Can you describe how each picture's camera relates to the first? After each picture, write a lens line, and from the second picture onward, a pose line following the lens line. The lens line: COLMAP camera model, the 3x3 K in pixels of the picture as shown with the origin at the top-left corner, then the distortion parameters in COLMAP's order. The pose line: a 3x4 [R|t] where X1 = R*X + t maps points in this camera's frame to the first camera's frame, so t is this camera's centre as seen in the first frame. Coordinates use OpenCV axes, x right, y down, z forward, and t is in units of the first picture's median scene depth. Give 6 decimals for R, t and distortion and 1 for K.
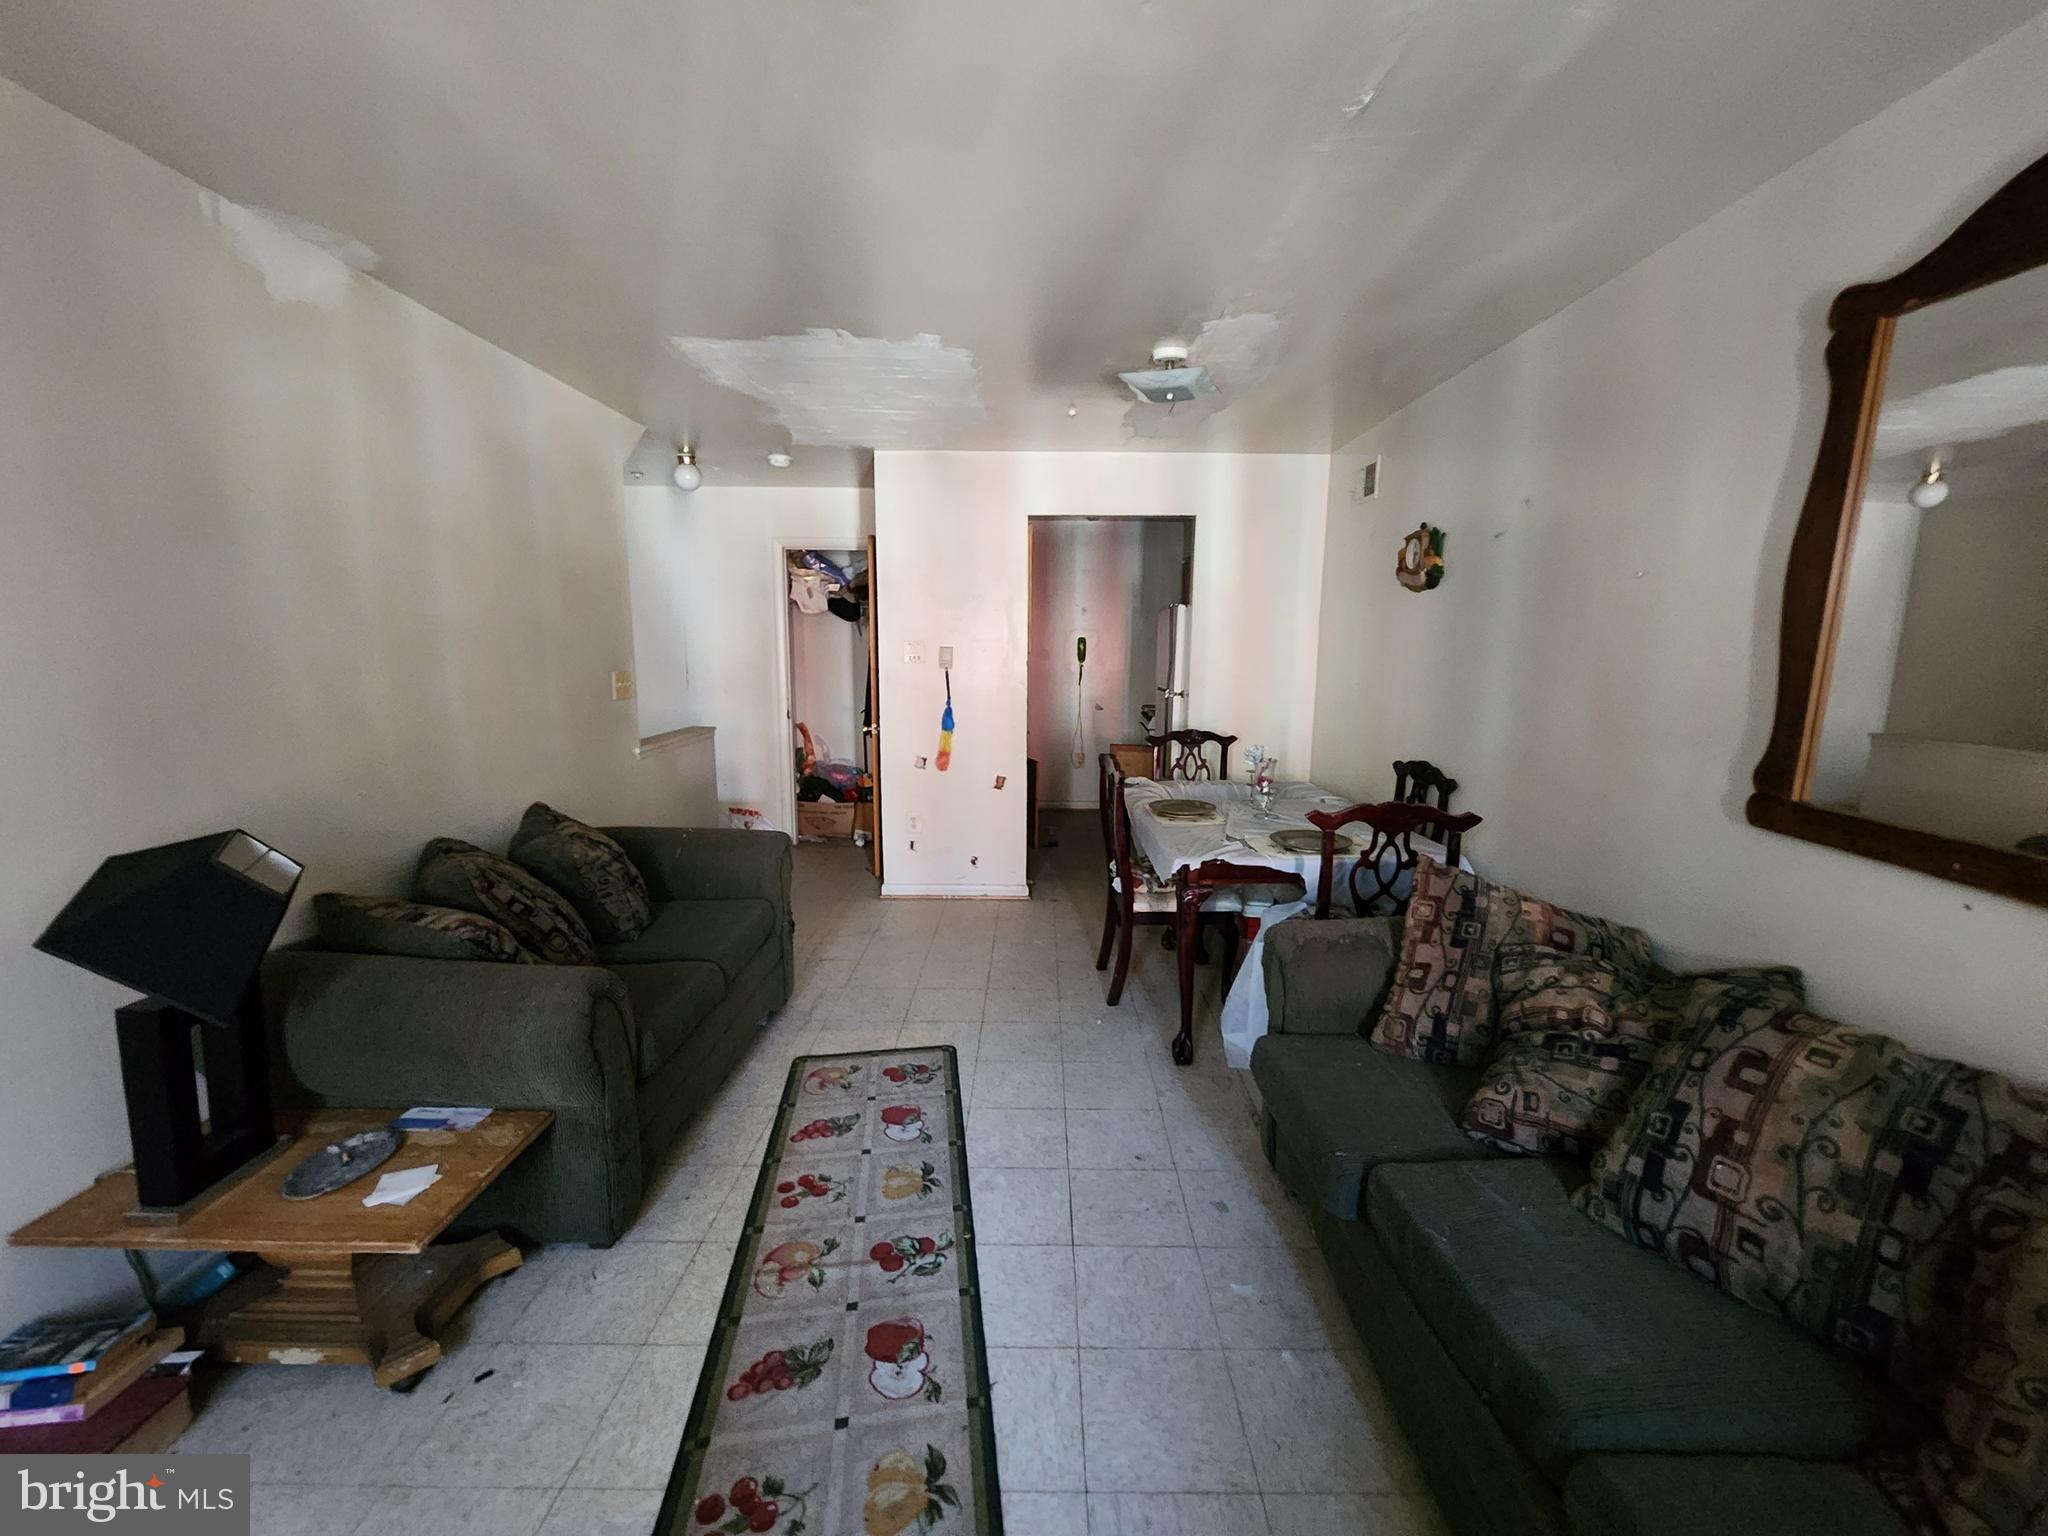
lens RADIAL K [[841.4, 0, 1024.3], [0, 841.4, 772.8], [0, 0, 1]] dist [0.000168, -0.003575]
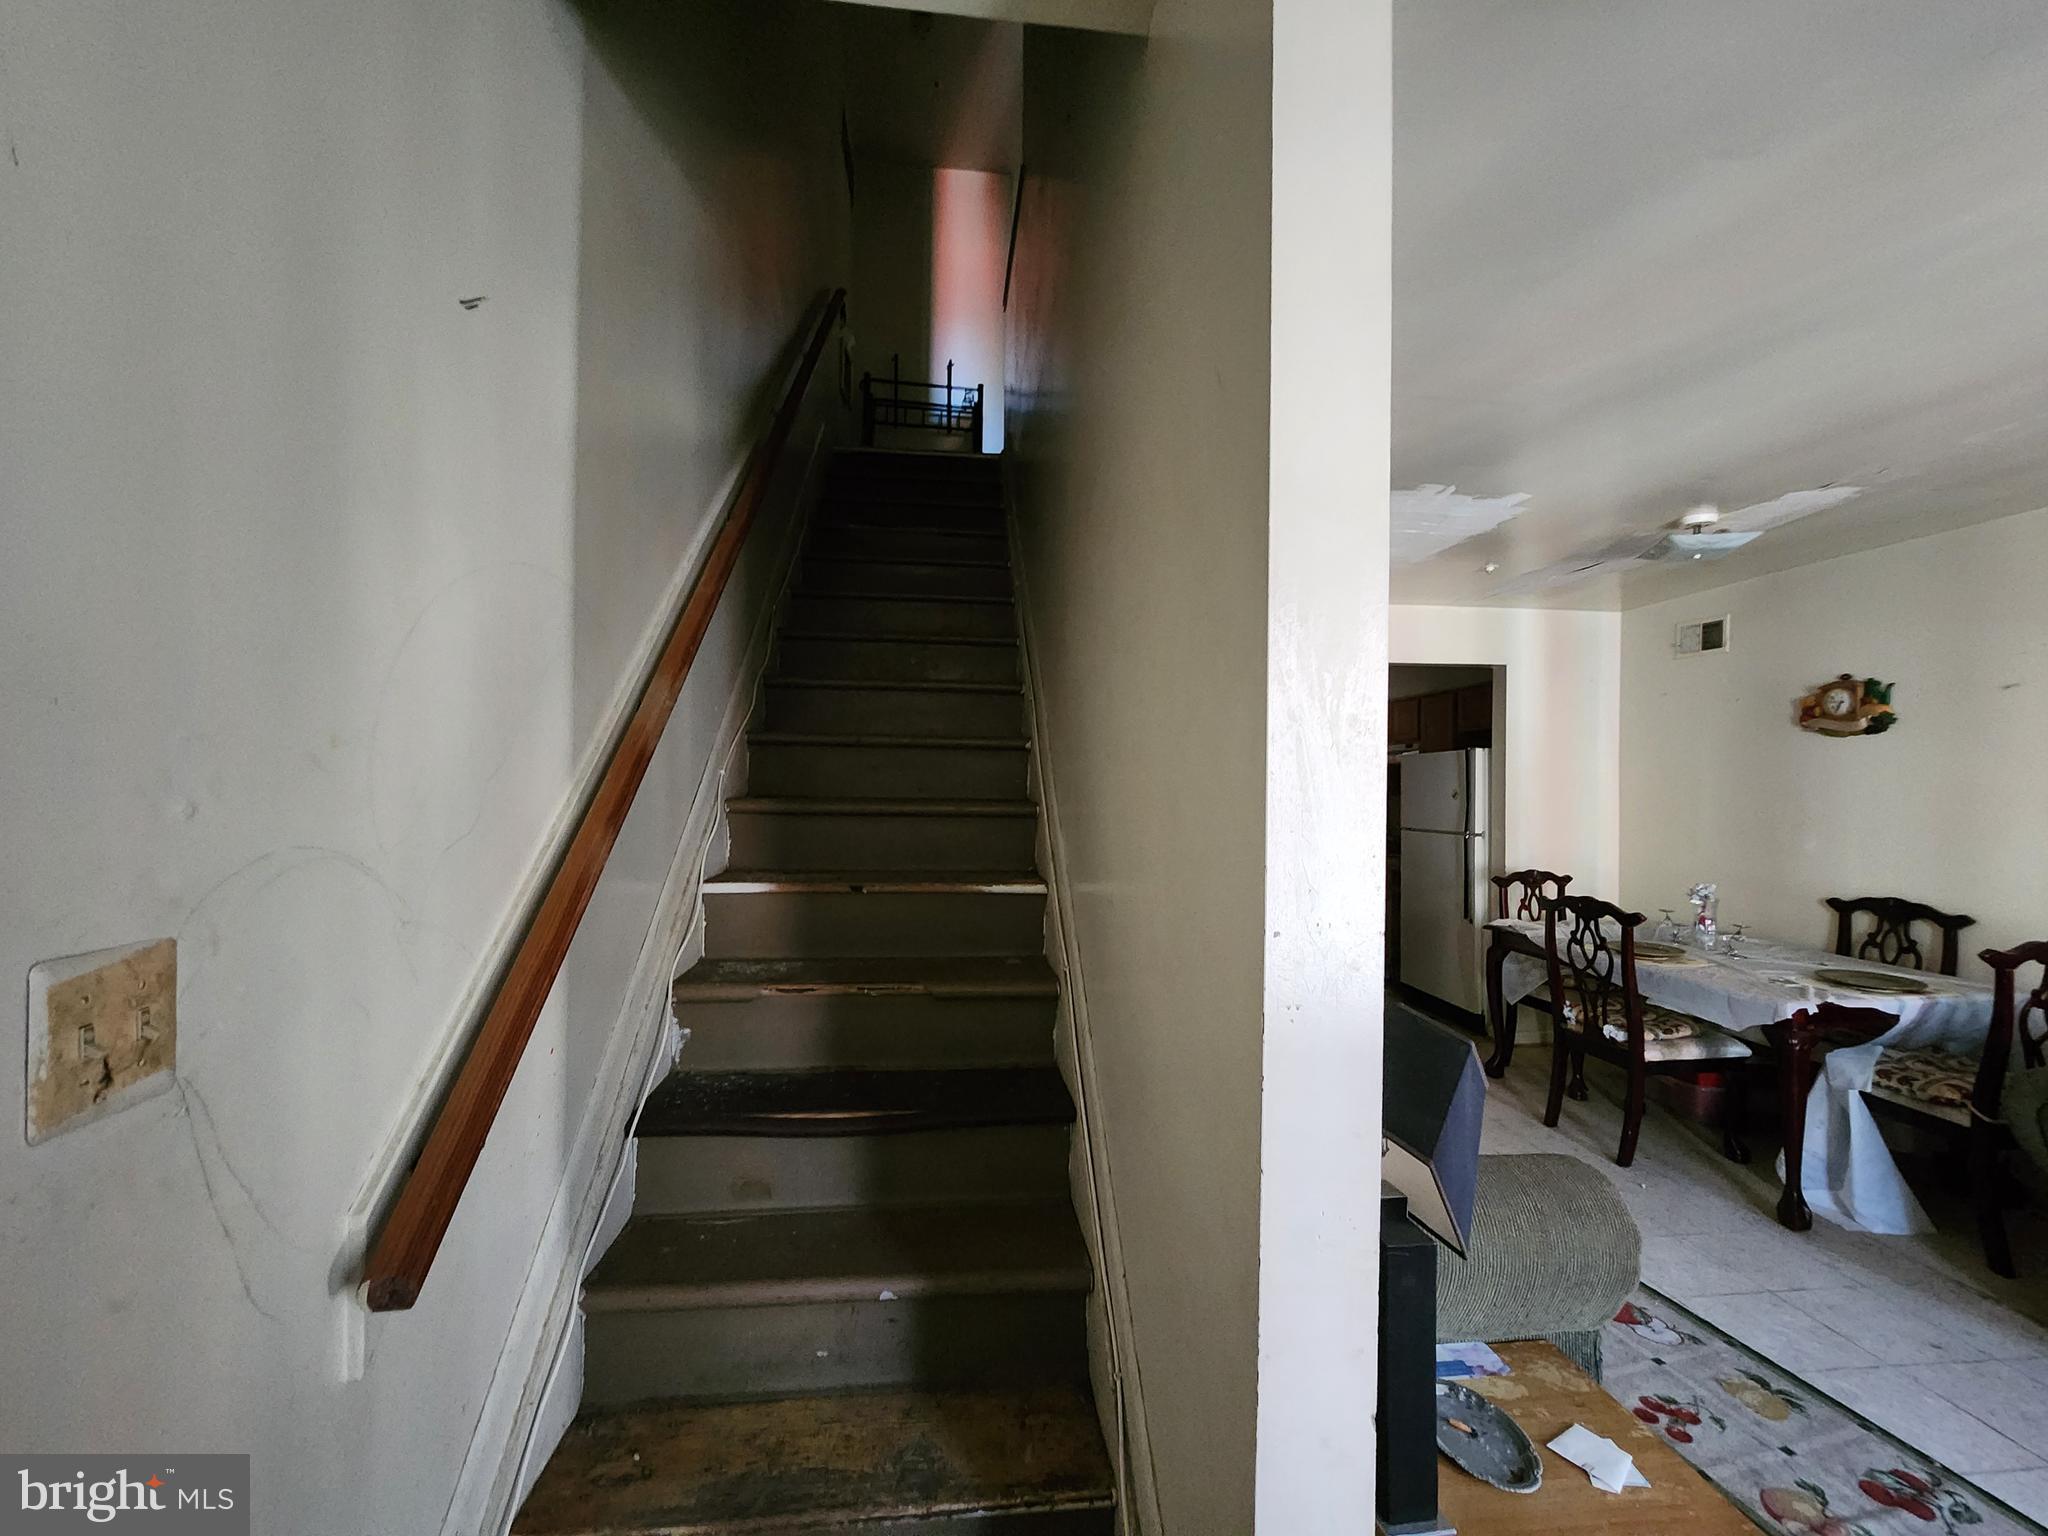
lens RADIAL K [[836.9, 0, 1024.0], [0, 836.9, 768.0], [0, 0, 1]] dist [-0.007654, 0.003830]
pose [[0.994147, 0.001396, 0.108029, -0.745214], [0.017416, 0.984769, -0.172996, -0.013142], [-0.106625, 0.173865, 0.978980, 0.094118]]
